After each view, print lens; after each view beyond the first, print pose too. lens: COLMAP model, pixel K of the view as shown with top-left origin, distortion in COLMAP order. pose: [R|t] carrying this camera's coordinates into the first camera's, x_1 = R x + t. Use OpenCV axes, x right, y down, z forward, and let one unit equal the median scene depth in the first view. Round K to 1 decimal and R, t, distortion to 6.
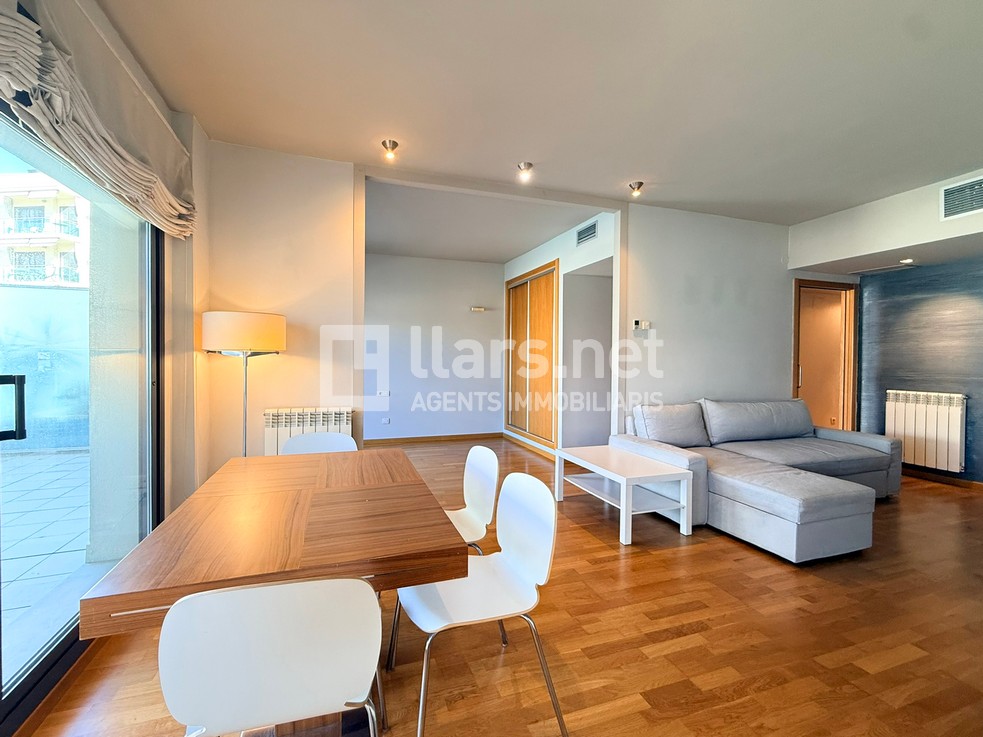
lens RADIAL K [[395.7, 0, 467.3], [0, 395.7, 365.2], [0, 0, 1]] dist [-0.002355, -0.000096]
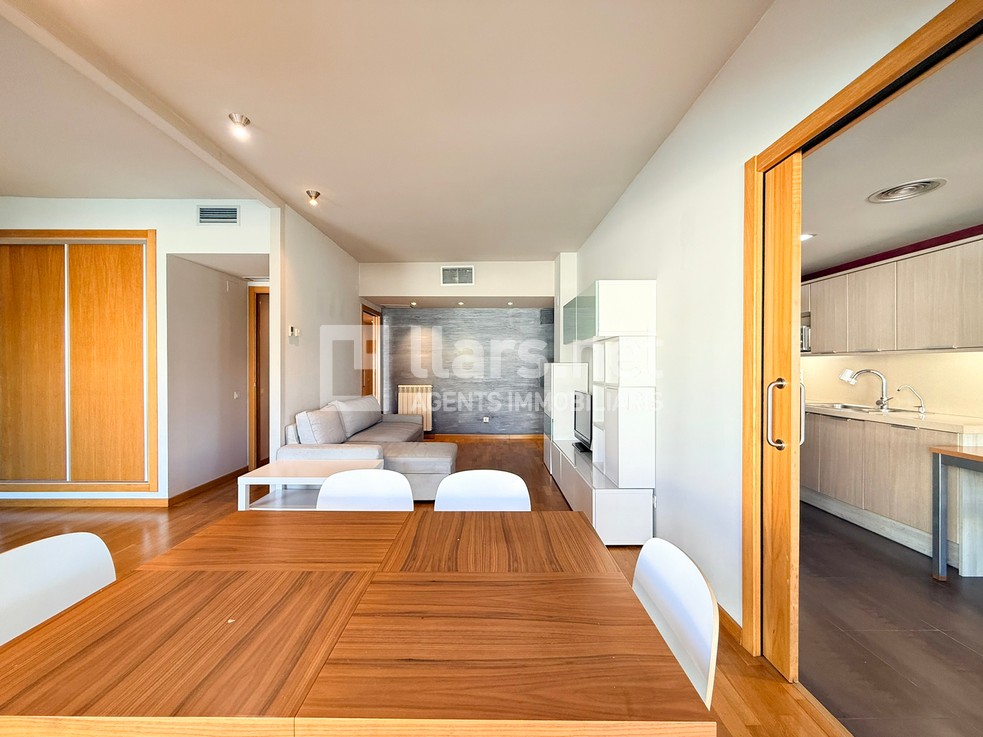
lens RADIAL K [[395.7, 0, 488.1], [0, 395.7, 374.3], [0, 0, 1]] dist [-0.002355, -0.000096]
pose [[0.325889, -0.024841, 0.945082, -0.438696], [0.014200, 0.999671, 0.021380, -0.012019], [-0.945302, 0.006453, 0.326134, 0.282940]]
